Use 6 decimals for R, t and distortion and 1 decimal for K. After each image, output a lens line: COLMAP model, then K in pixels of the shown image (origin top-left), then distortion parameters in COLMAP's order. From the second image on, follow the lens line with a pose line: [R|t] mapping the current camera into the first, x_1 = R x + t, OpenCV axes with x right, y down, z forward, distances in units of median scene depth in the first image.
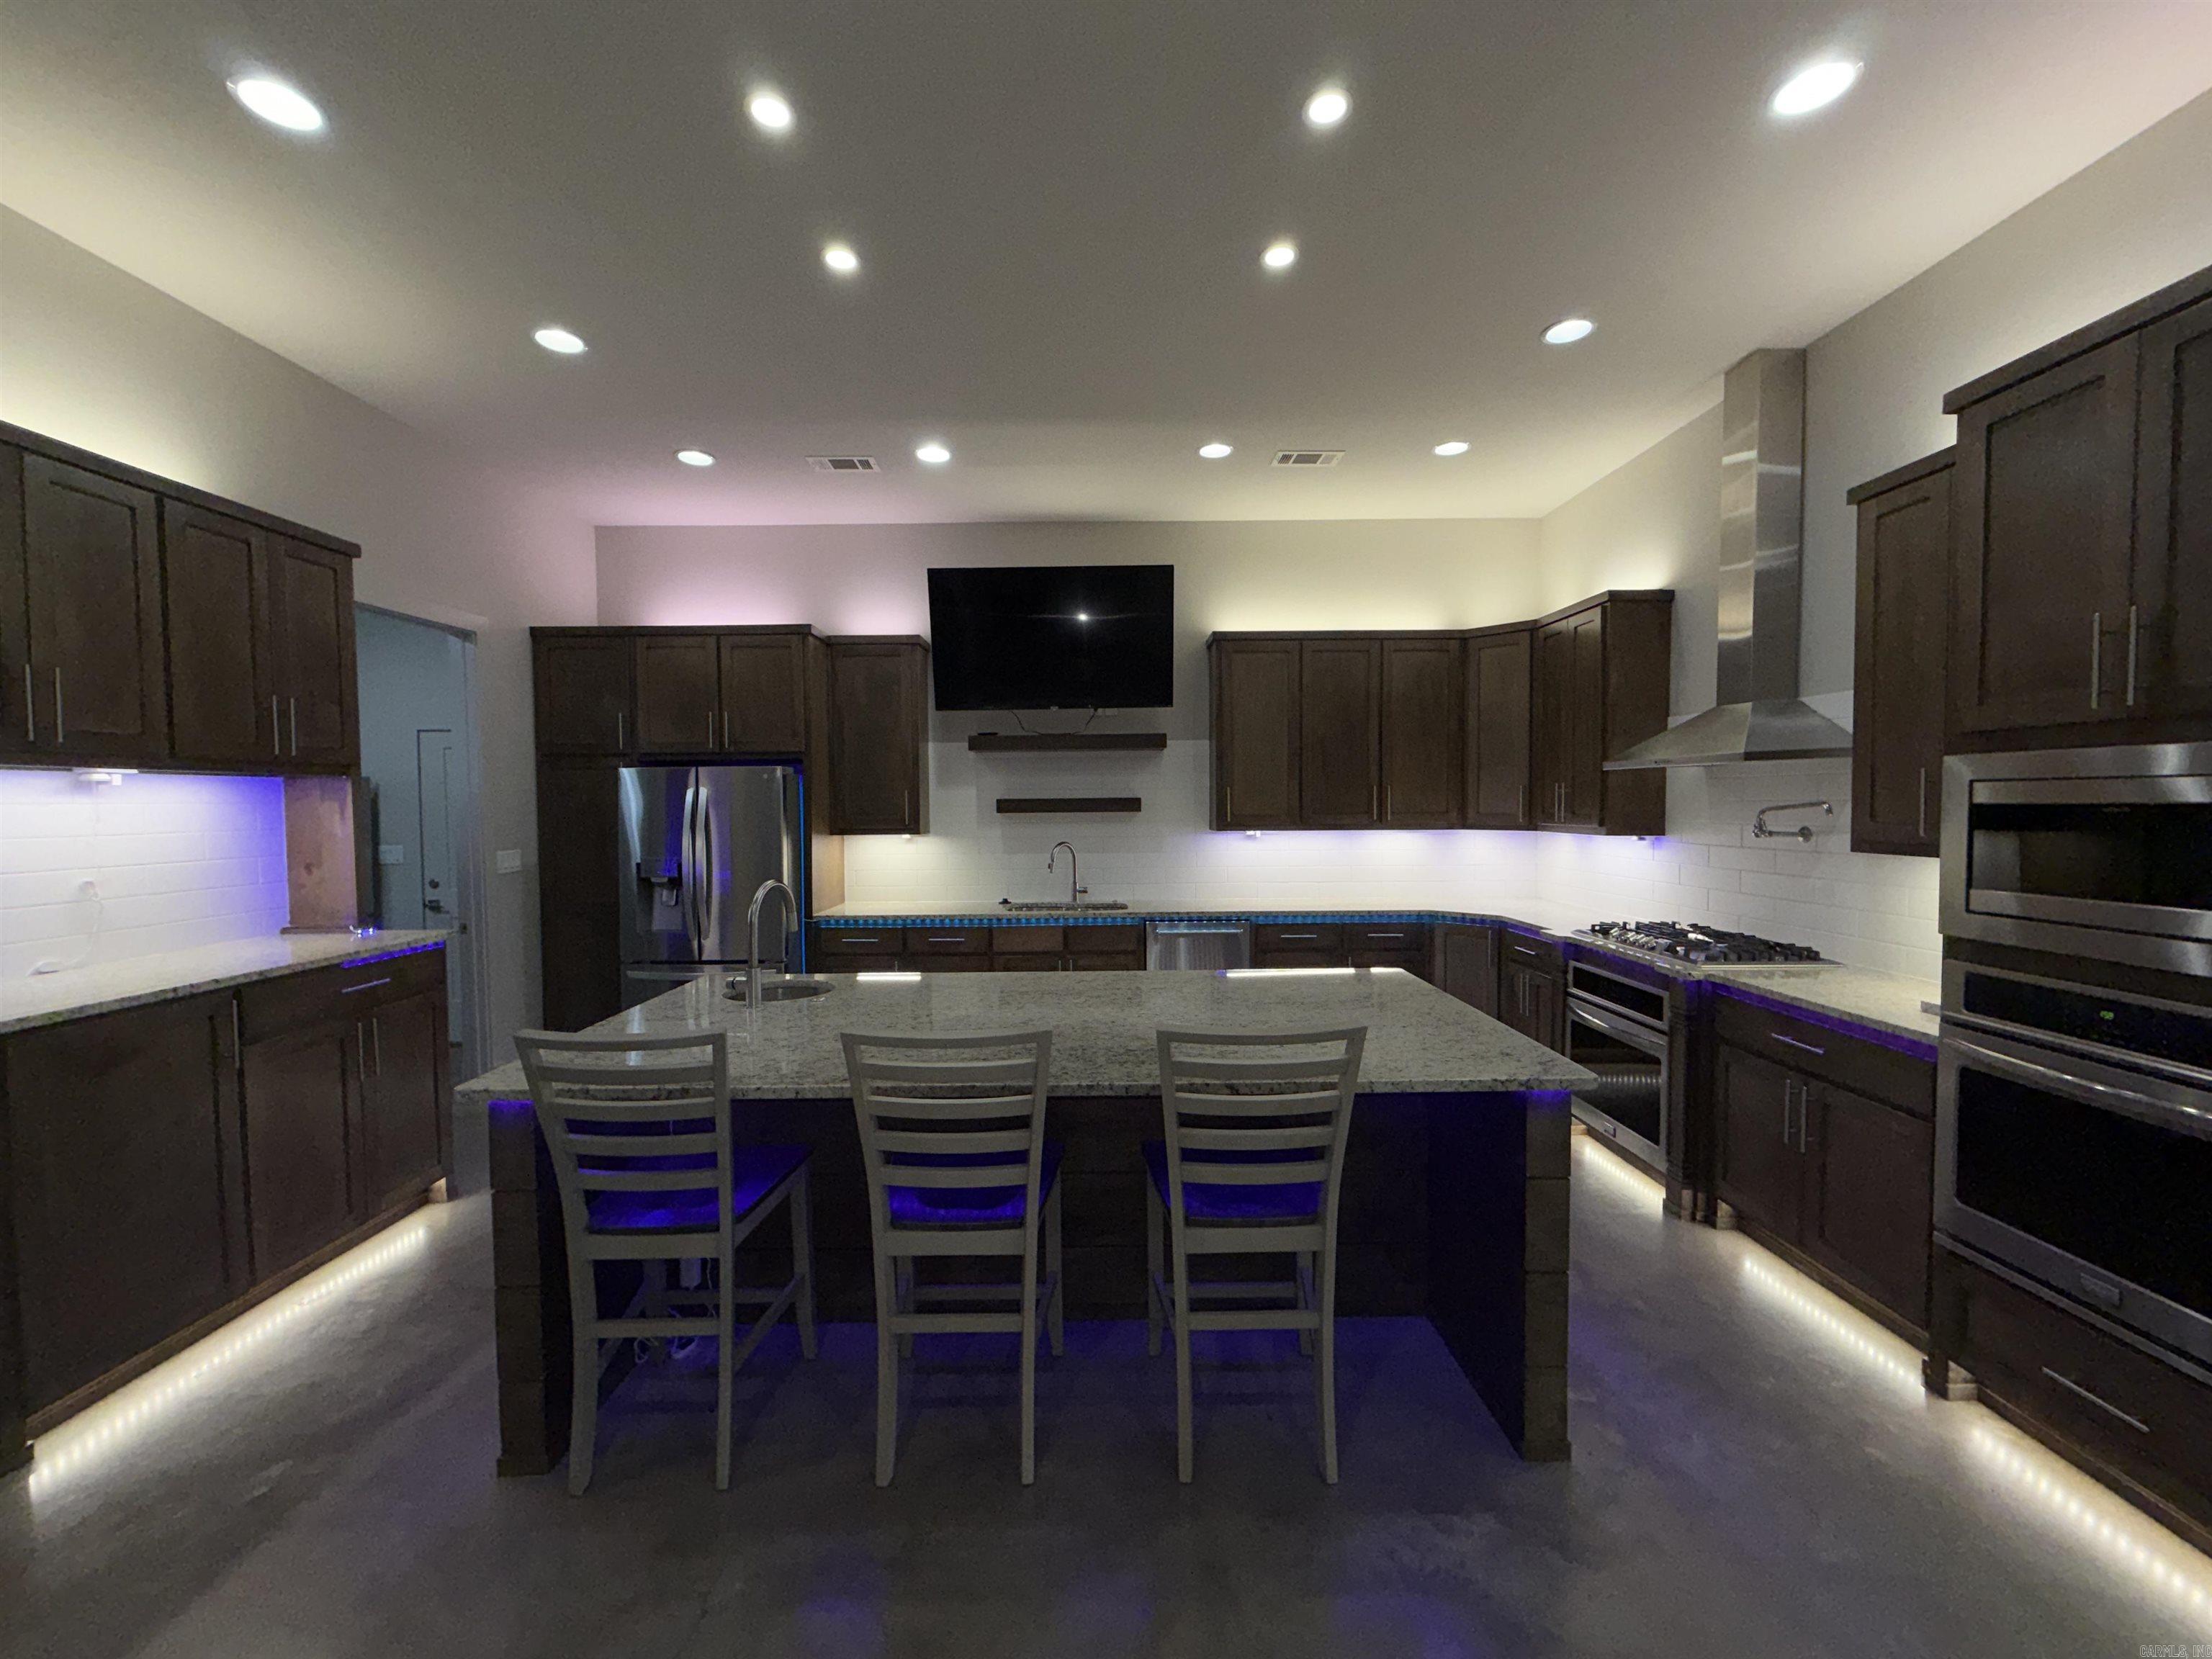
lens RADIAL K [[877.4, 0, 1095.5], [0, 877.4, 831.0], [0, 0, 1]] dist [0.001571, -0.000241]
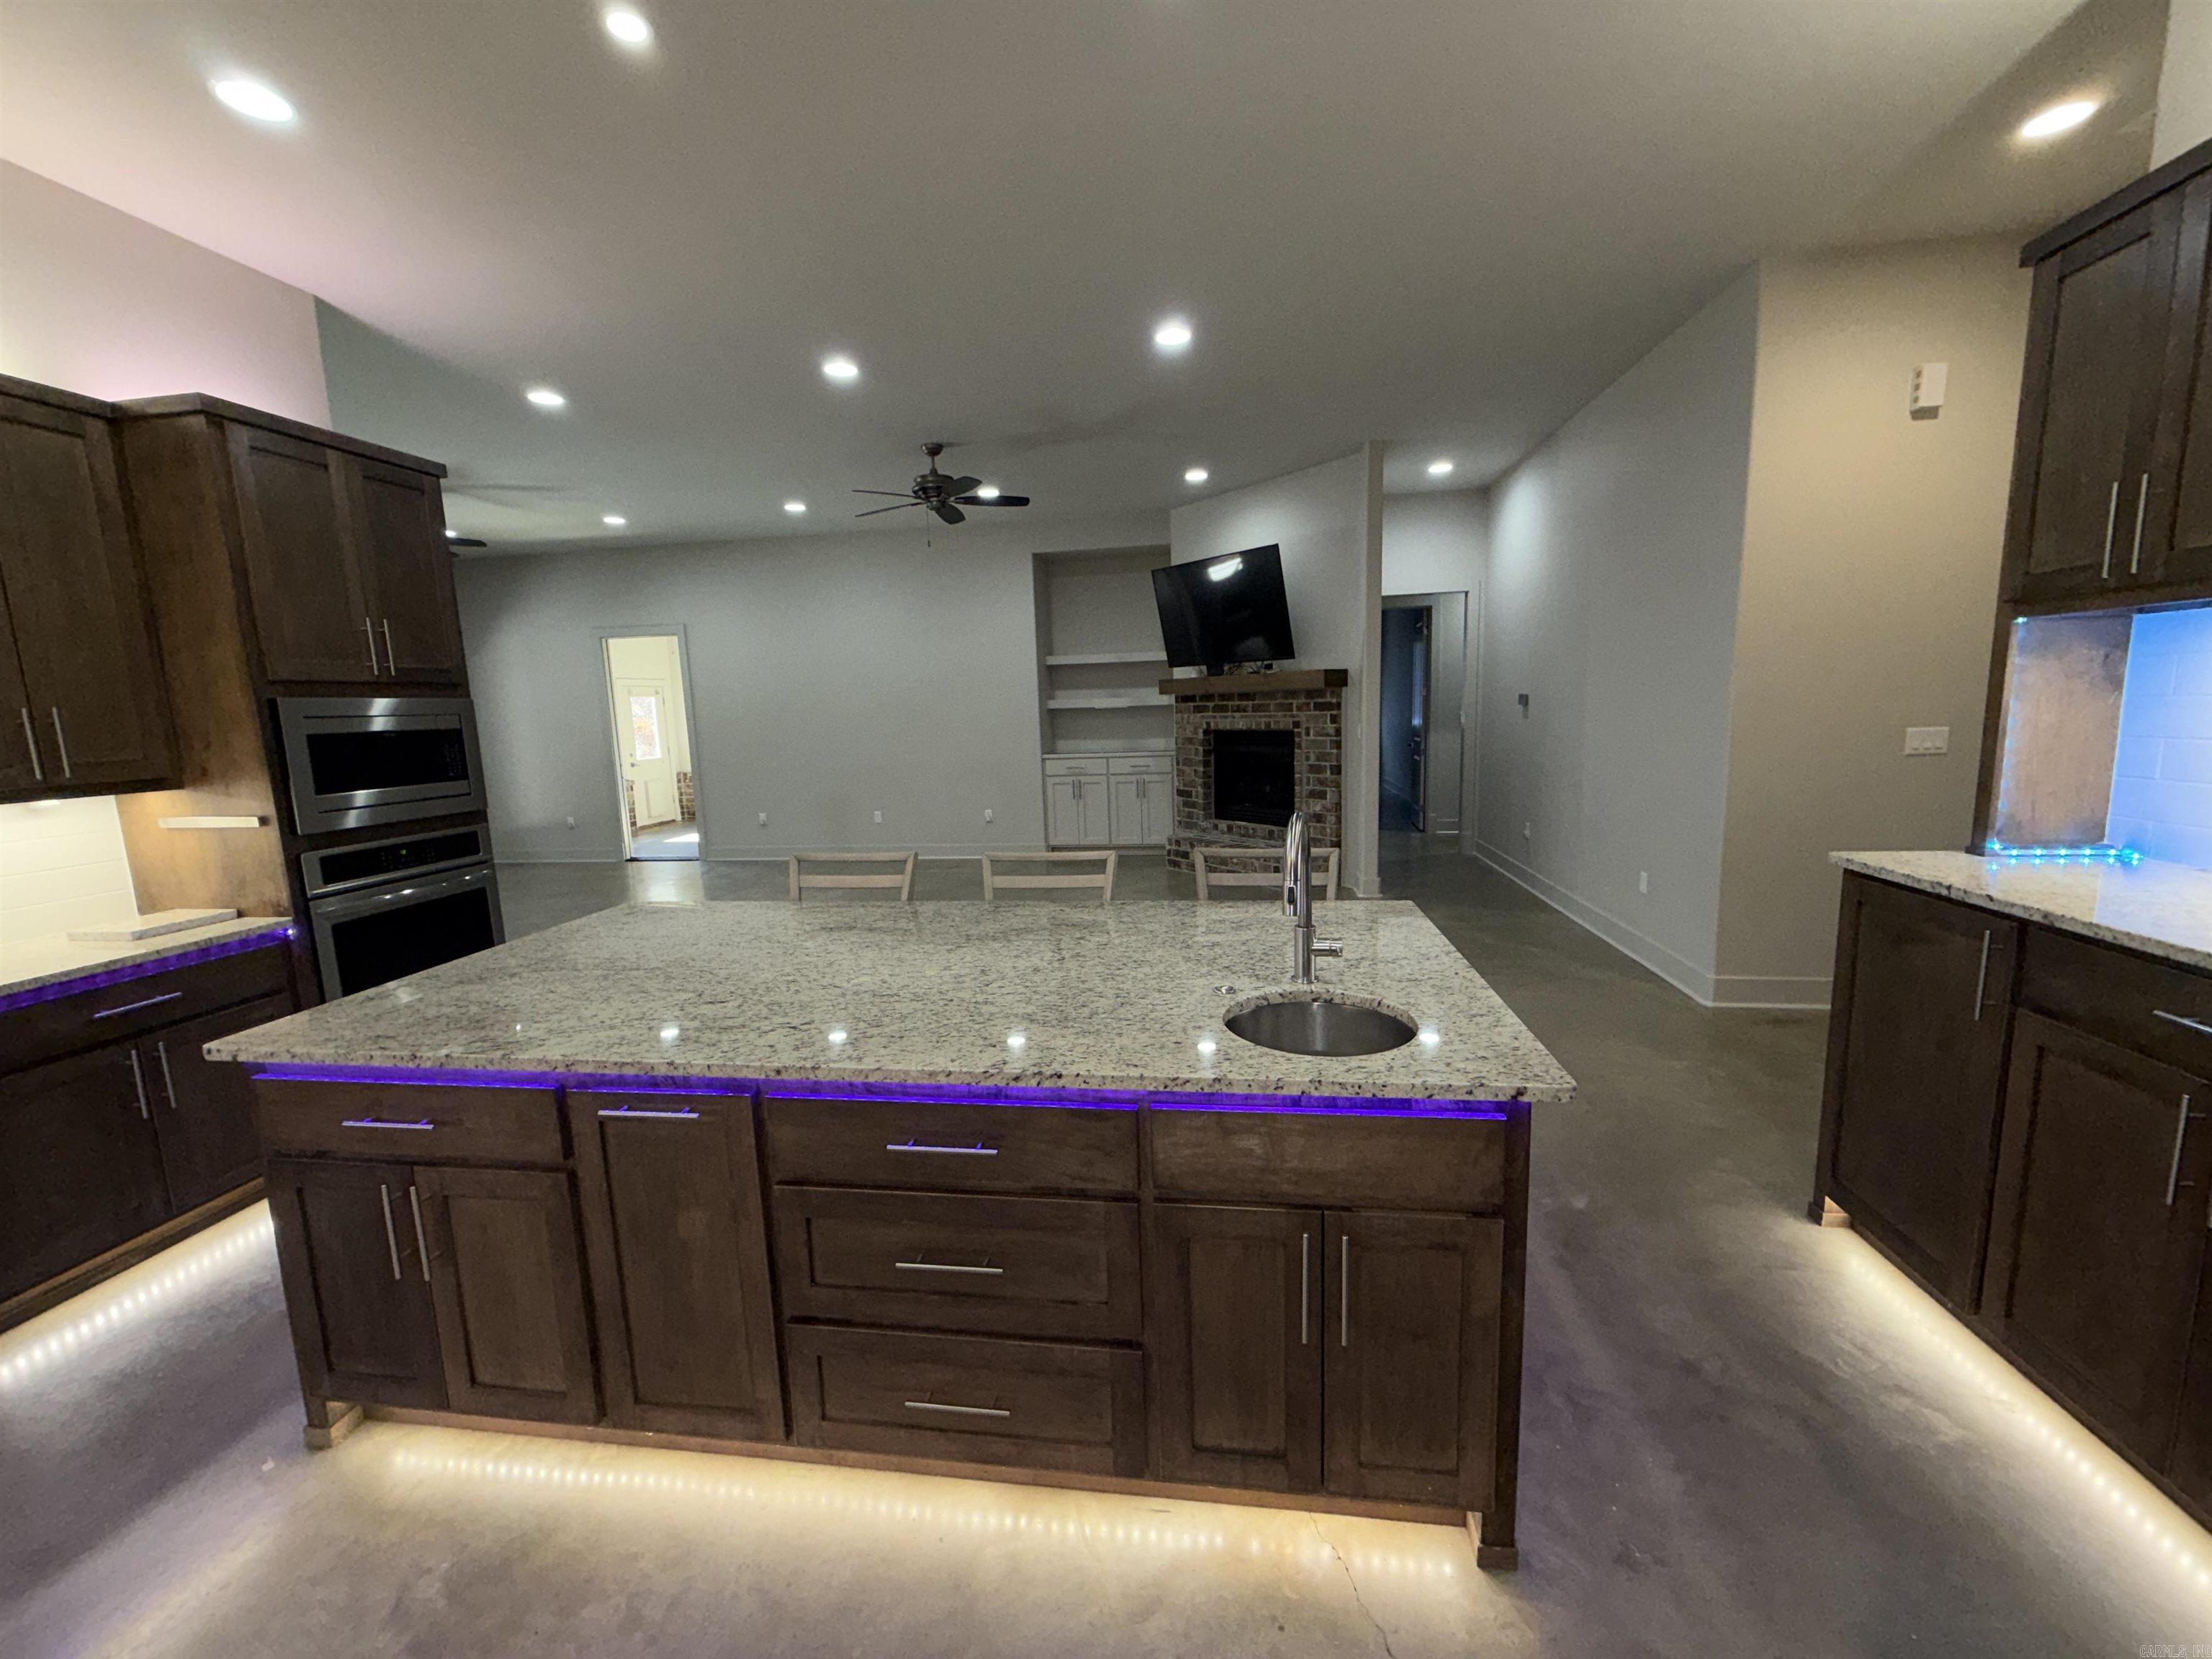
lens RADIAL K [[877.4, 0, 1099.3], [0, 877.4, 835.8], [0, 0, 1]] dist [0.001571, -0.000241]
pose [[-0.988000, 0.019745, 0.153185, -0.187997], [0.047096, 0.983076, 0.177039, -0.026361], [-0.147097, 0.182129, -0.972210, 0.946704]]
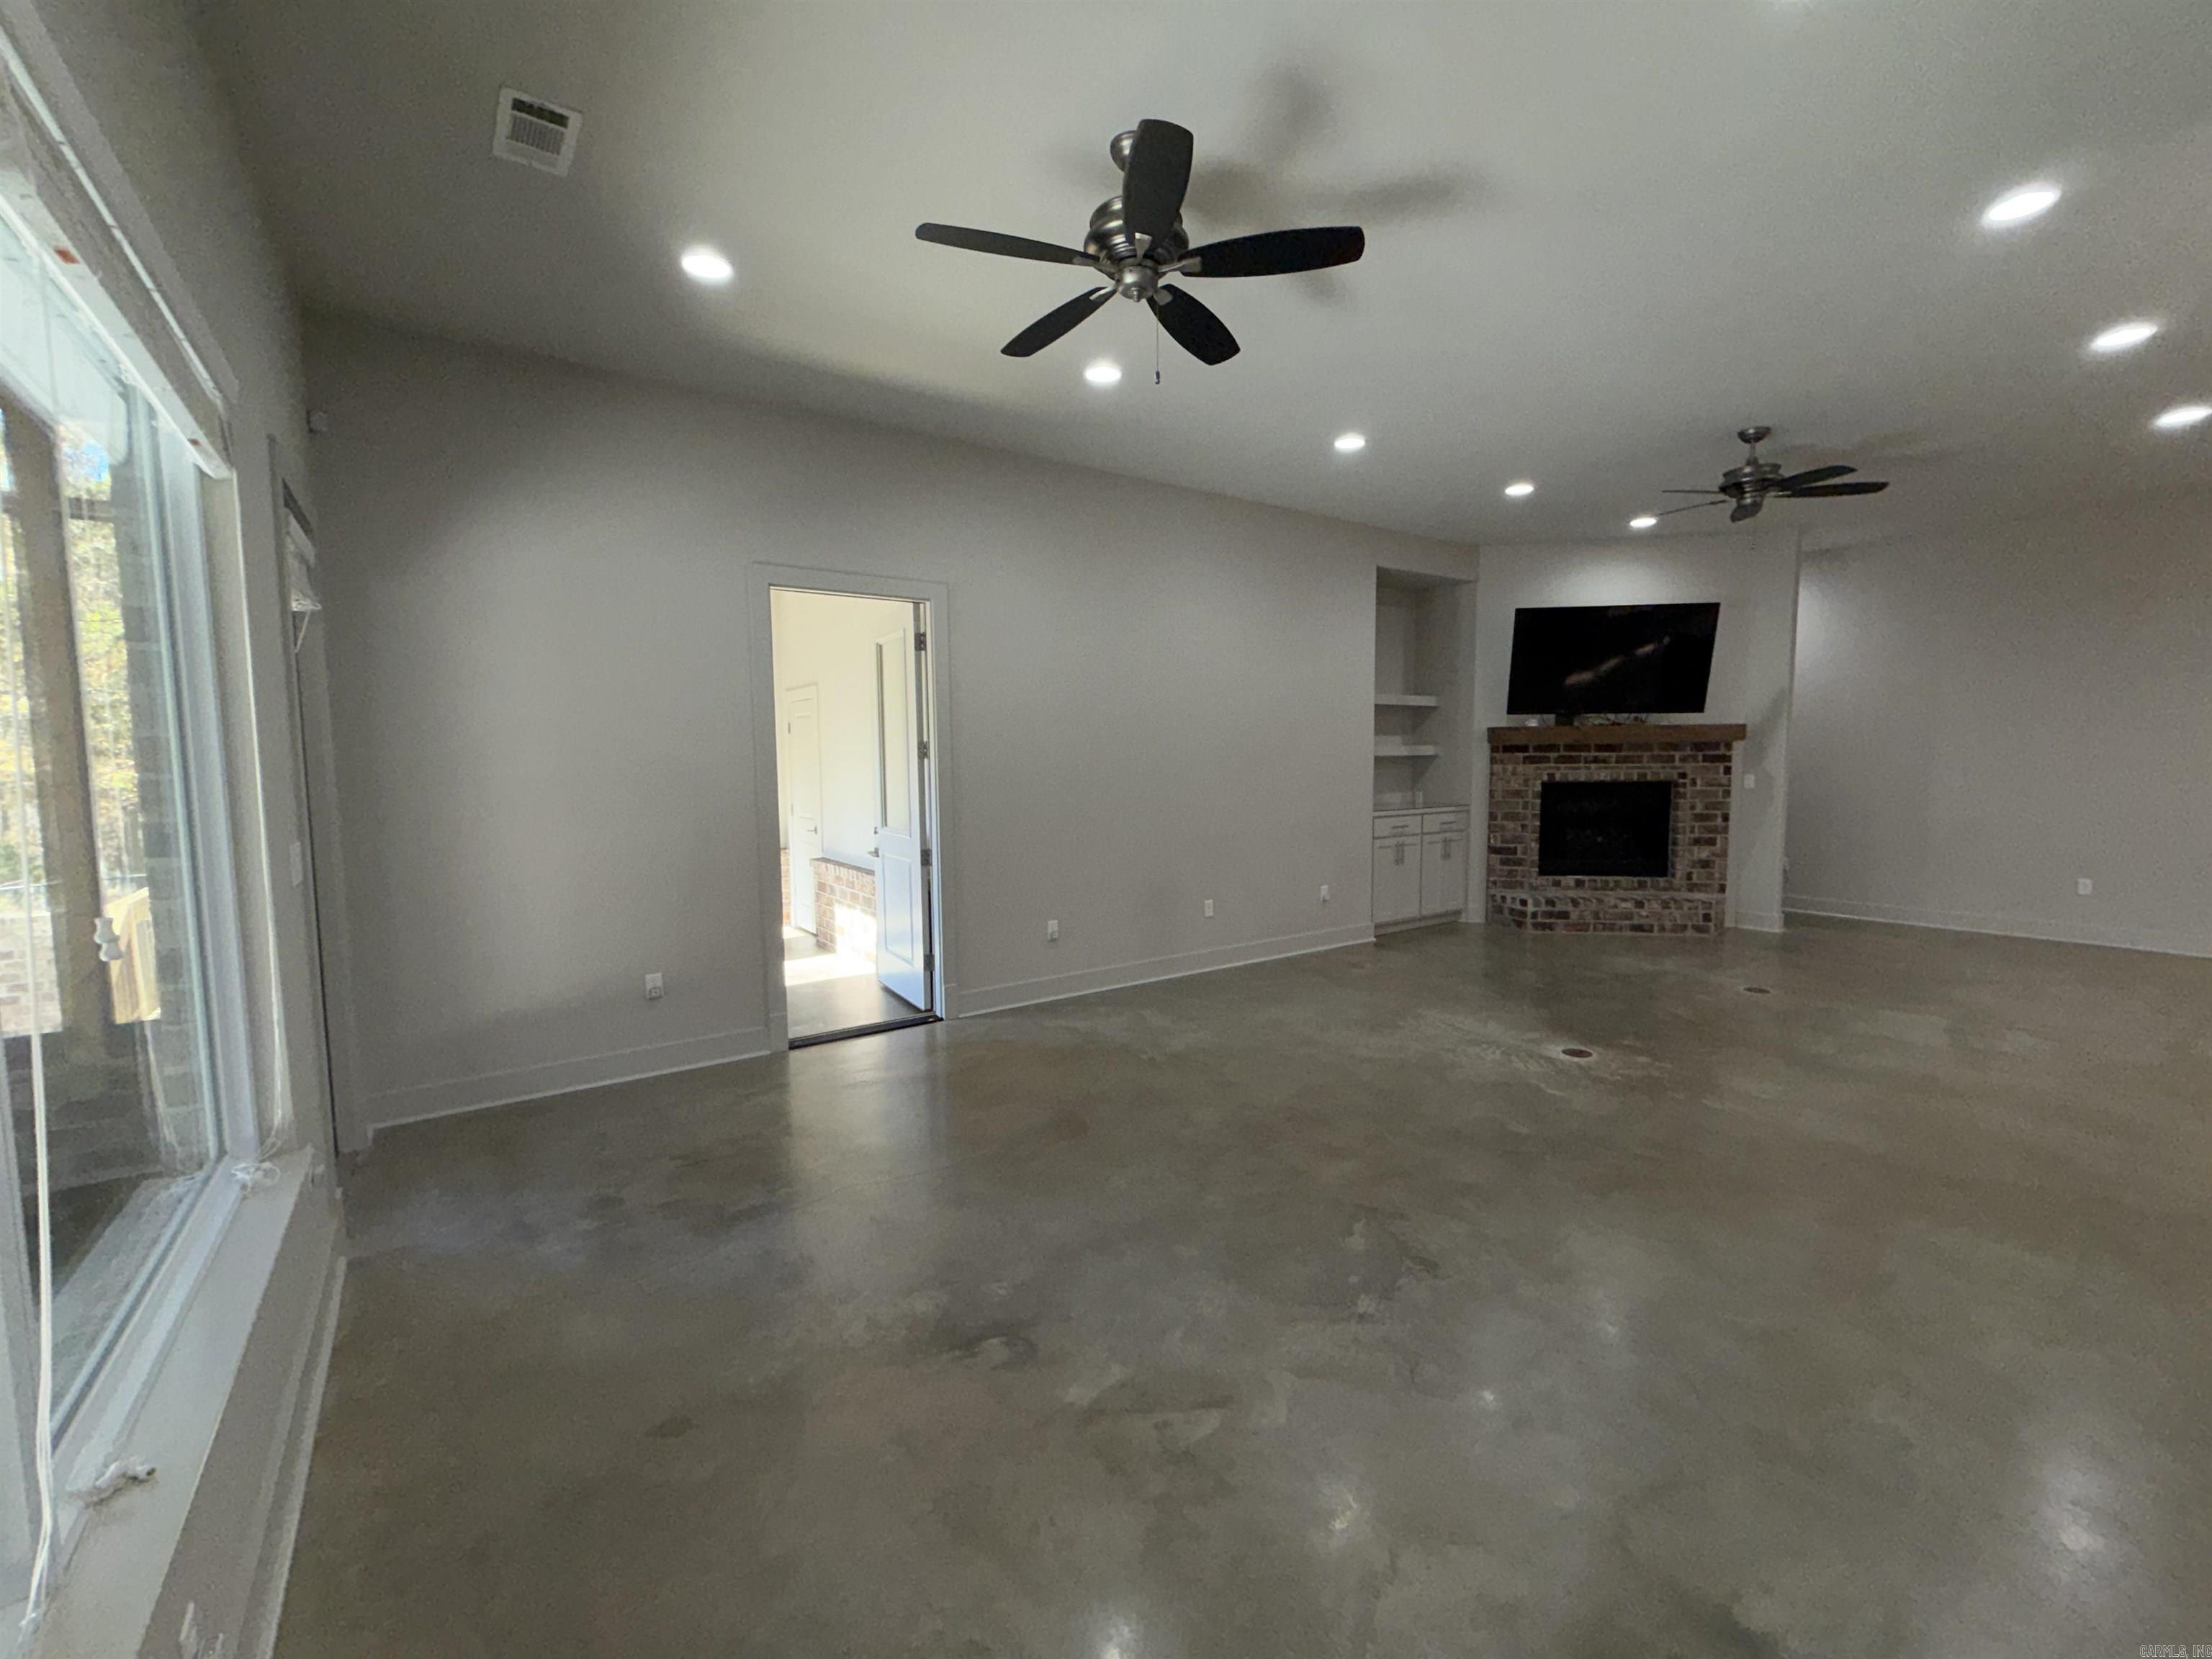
lens RADIAL K [[928.6, 0, 1105.2], [0, 928.6, 827.1], [0, 0, 1]] dist [0.003103, 0.000112]
pose [[-0.814696, 0.060748, -0.576698, 1.443577], [-0.001703, 0.994243, 0.107137, -0.016269], [0.579886, 0.088266, -0.809902, 0.177889]]
